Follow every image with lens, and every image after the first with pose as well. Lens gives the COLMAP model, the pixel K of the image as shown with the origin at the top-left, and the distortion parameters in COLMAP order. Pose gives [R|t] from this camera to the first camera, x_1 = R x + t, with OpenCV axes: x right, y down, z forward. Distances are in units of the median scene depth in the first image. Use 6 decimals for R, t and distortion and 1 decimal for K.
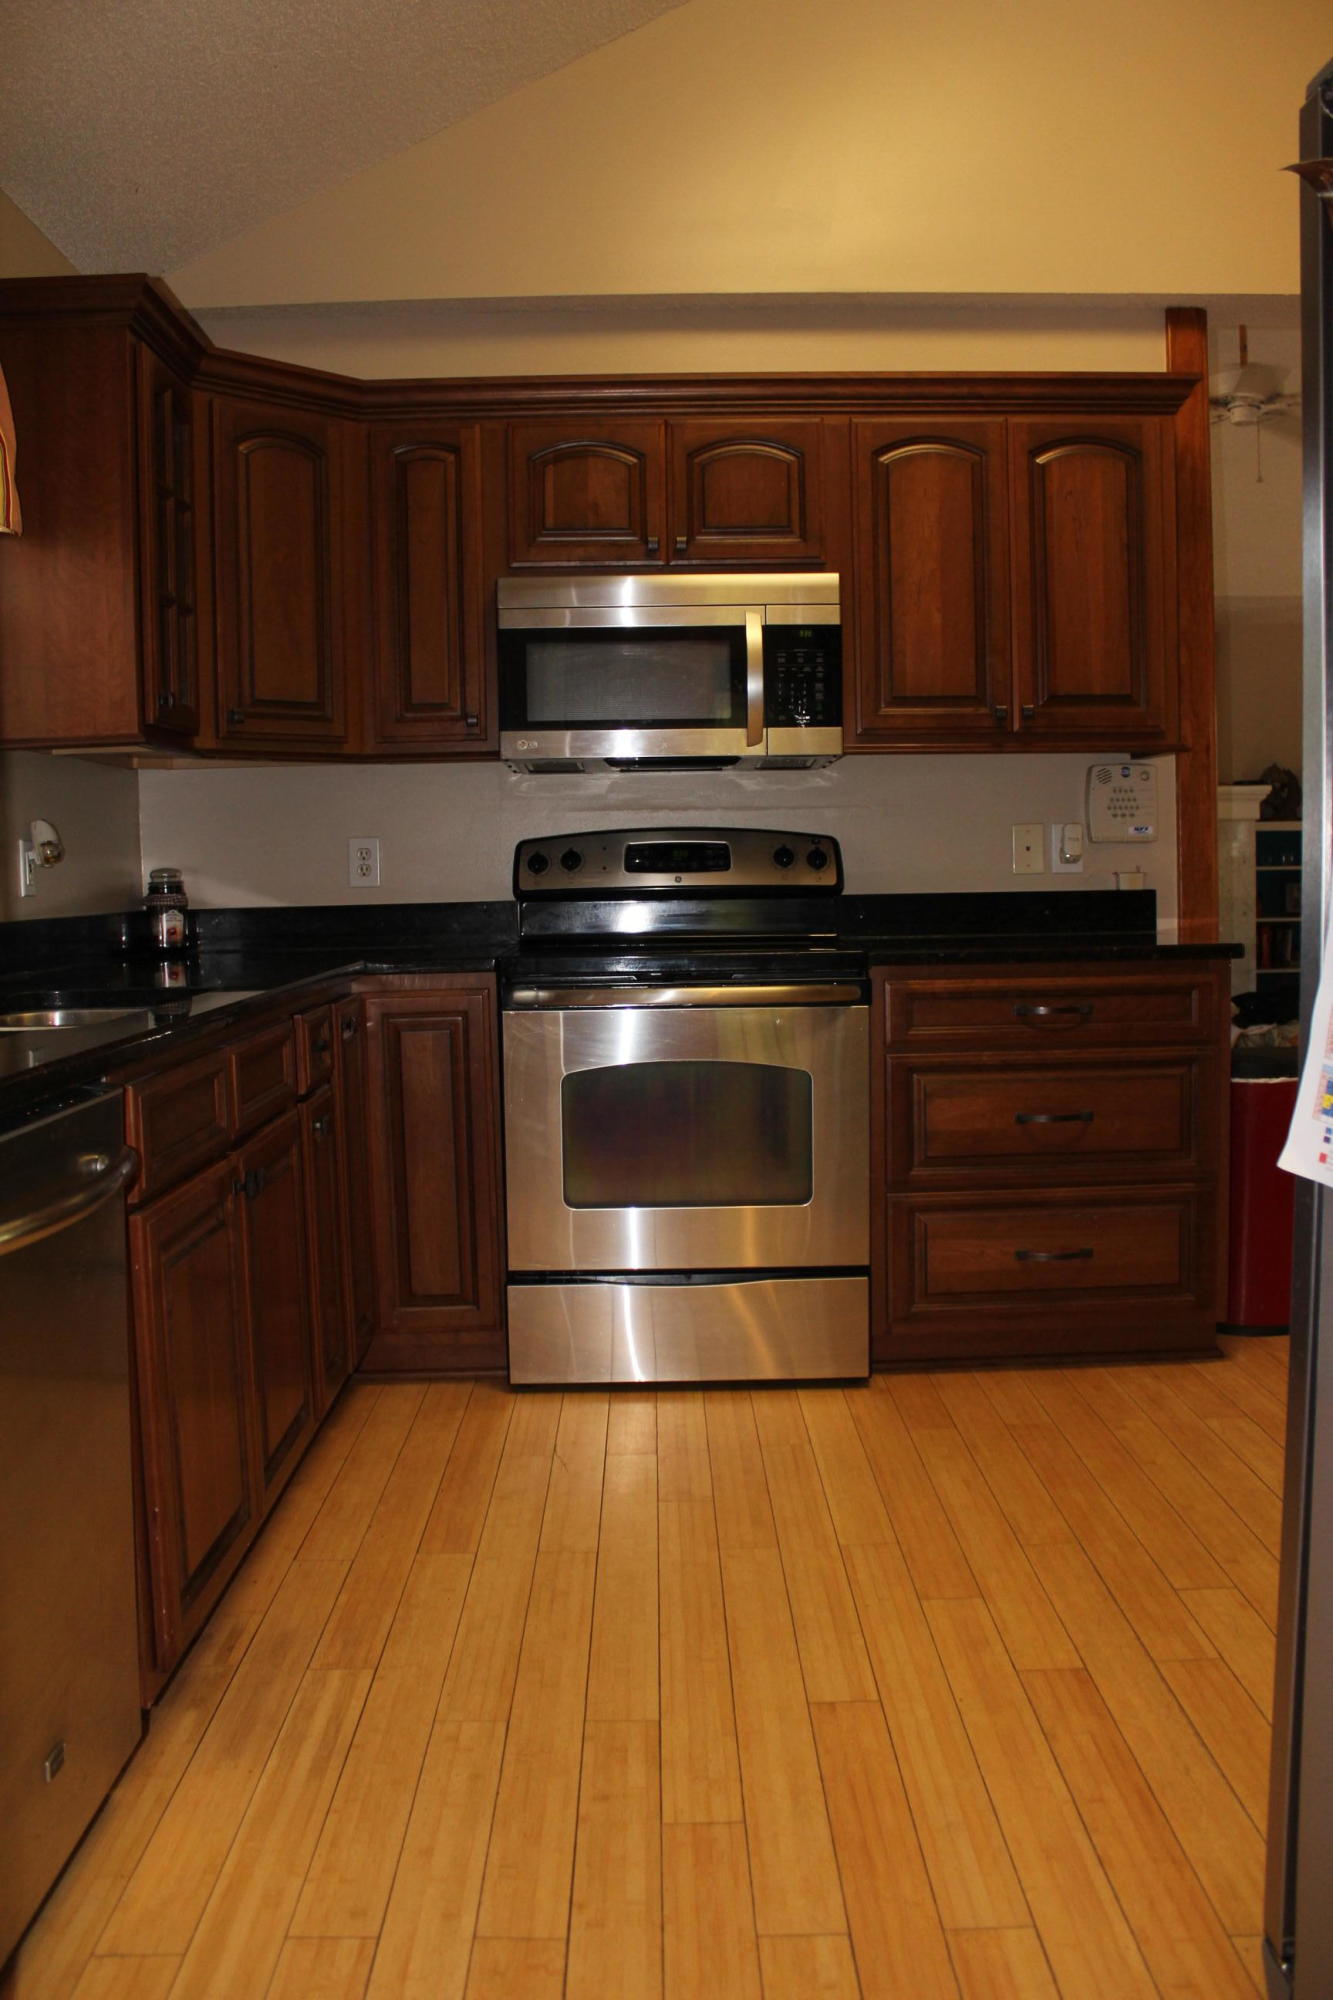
lens RADIAL K [[1655.2, 0, 659.1], [0, 1655.2, 980.3], [0, 0, 1]] dist [-0.165973, 0.142020]
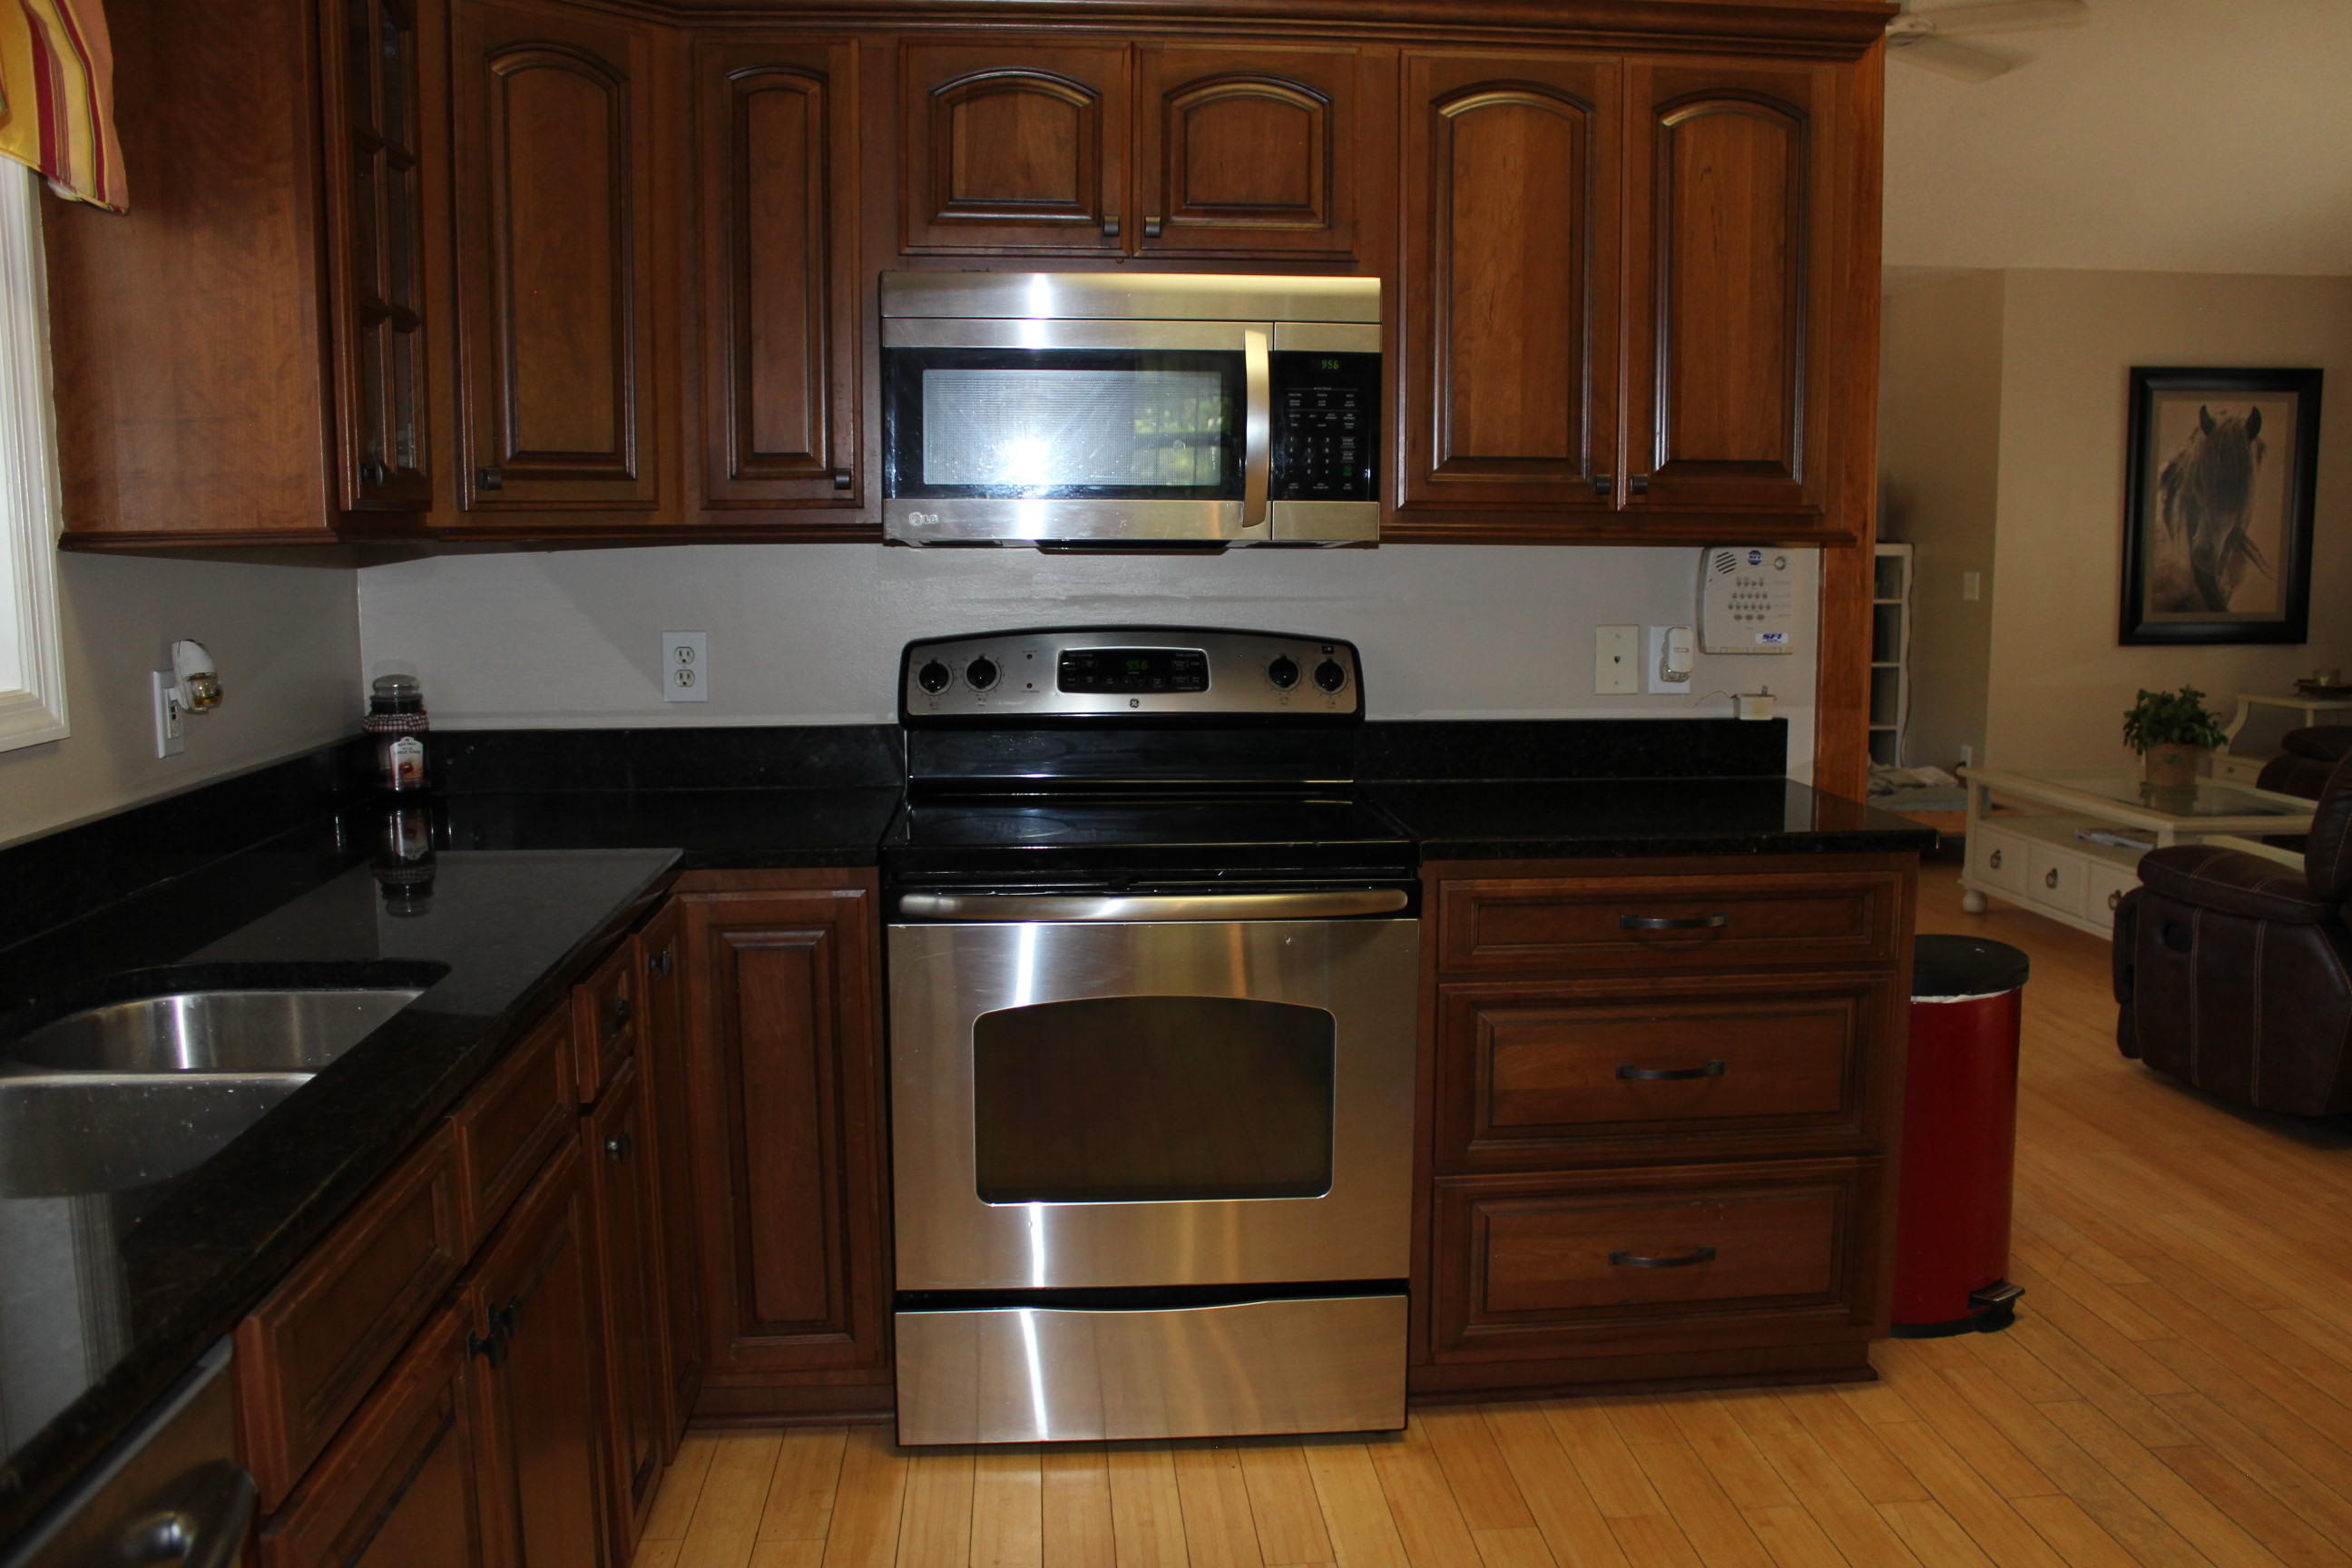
lens RADIAL K [[1946.6, 0, 1201.8], [0, 1946.6, 785.5], [0, 0, 1]] dist [-0.165973, 0.142020]
pose [[0.996653, 0.009447, 0.081205, -0.030424], [-0.014663, 0.997849, 0.063886, -0.089654], [-0.080427, -0.064863, 0.994648, 0.193061]]
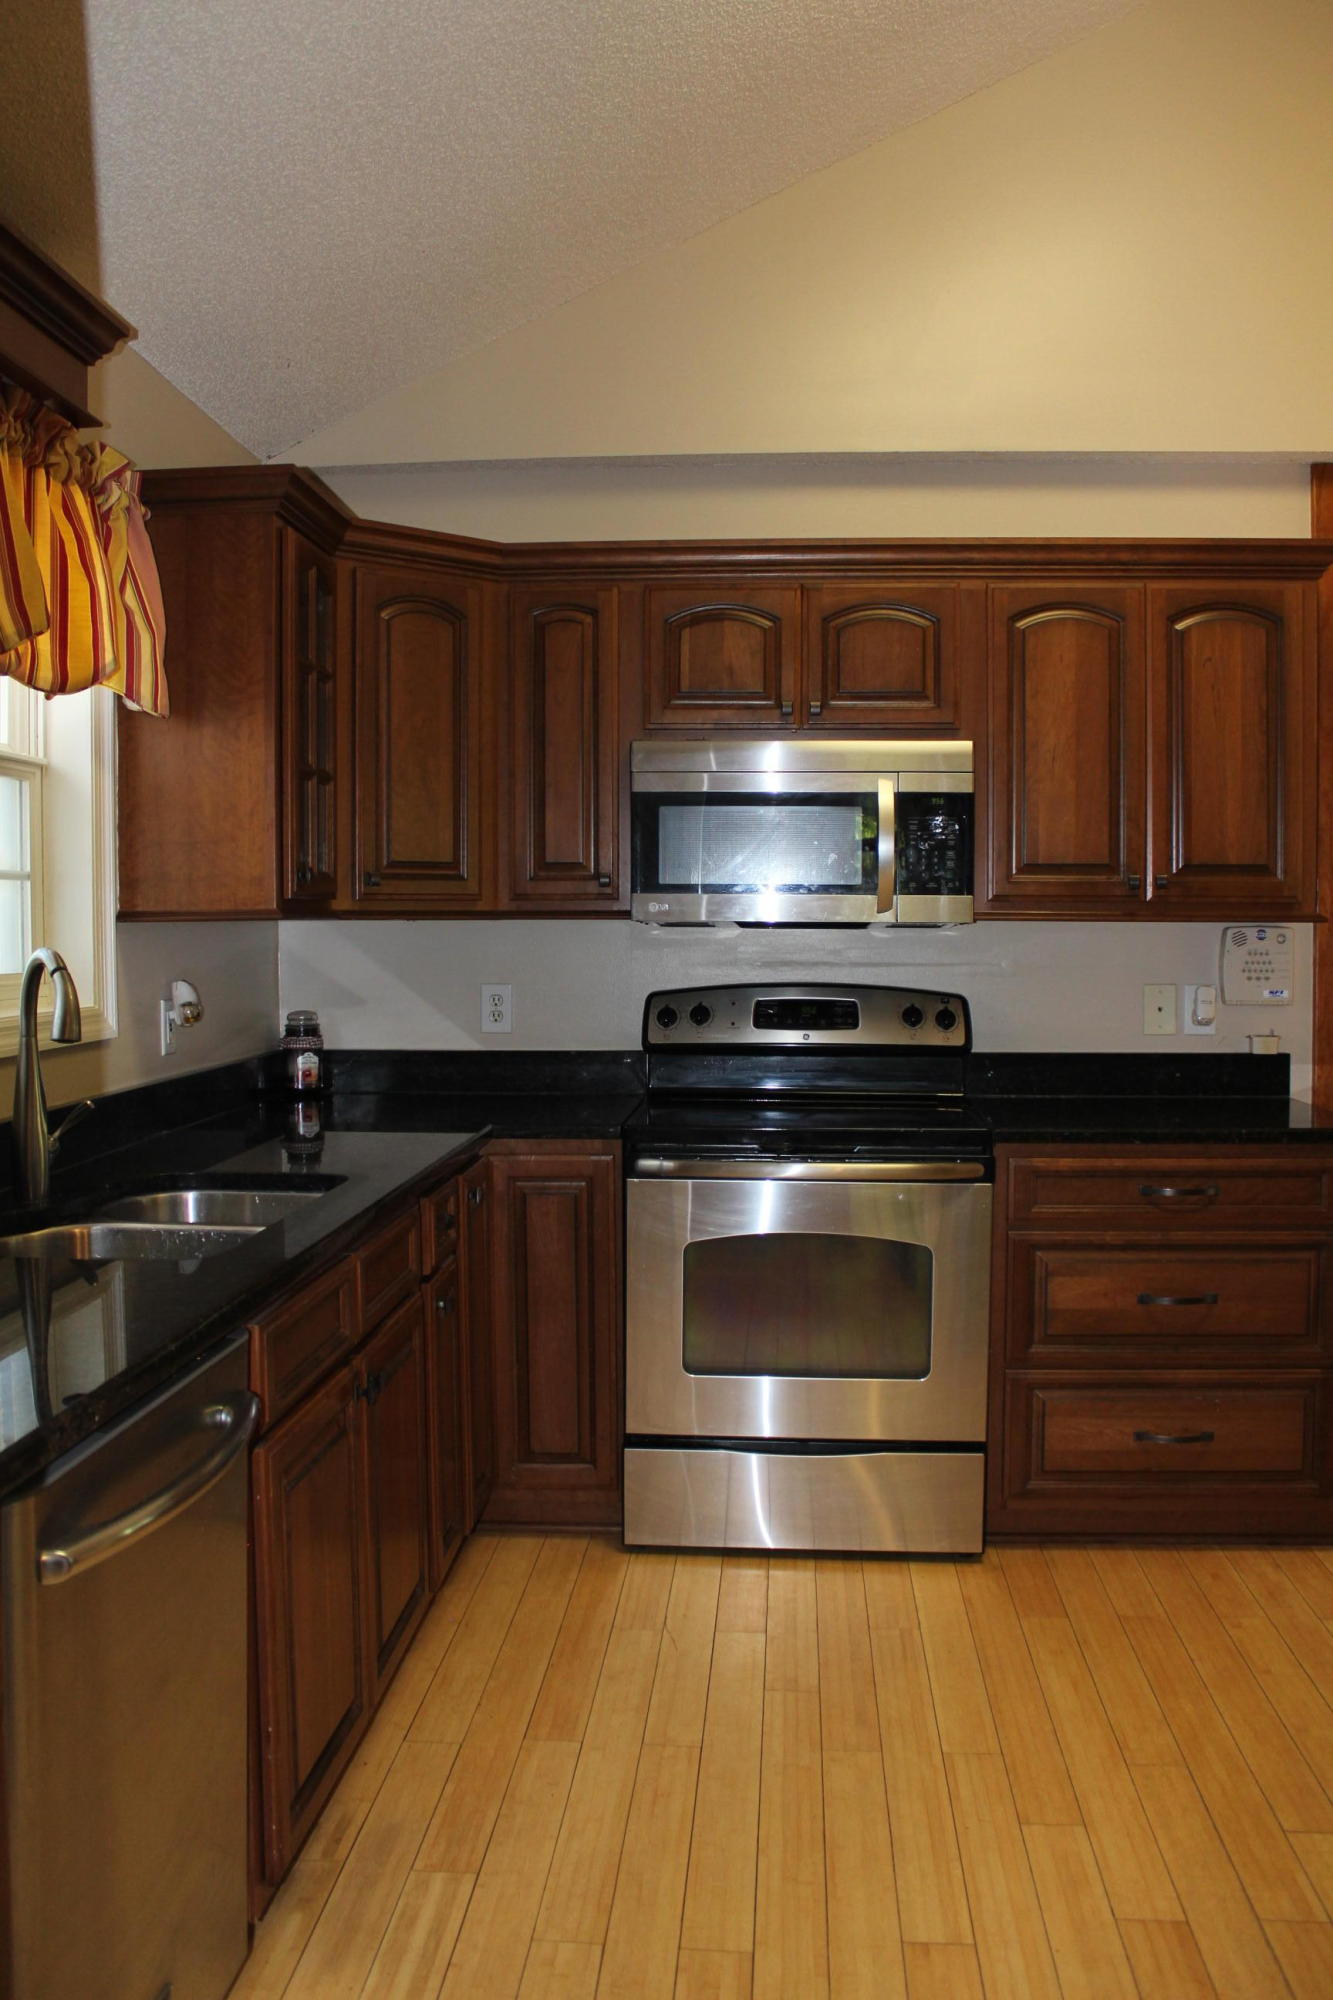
lens RADIAL K [[1655.2, 0, 659.1], [0, 1655.2, 980.3], [0, 0, 1]] dist [-0.165973, 0.142020]
pose [[0.996224, 0.022364, -0.083889, 0.006848], [-0.024785, 0.999303, -0.027927, -0.073452], [0.083206, 0.029901, 0.996084, -0.008549]]
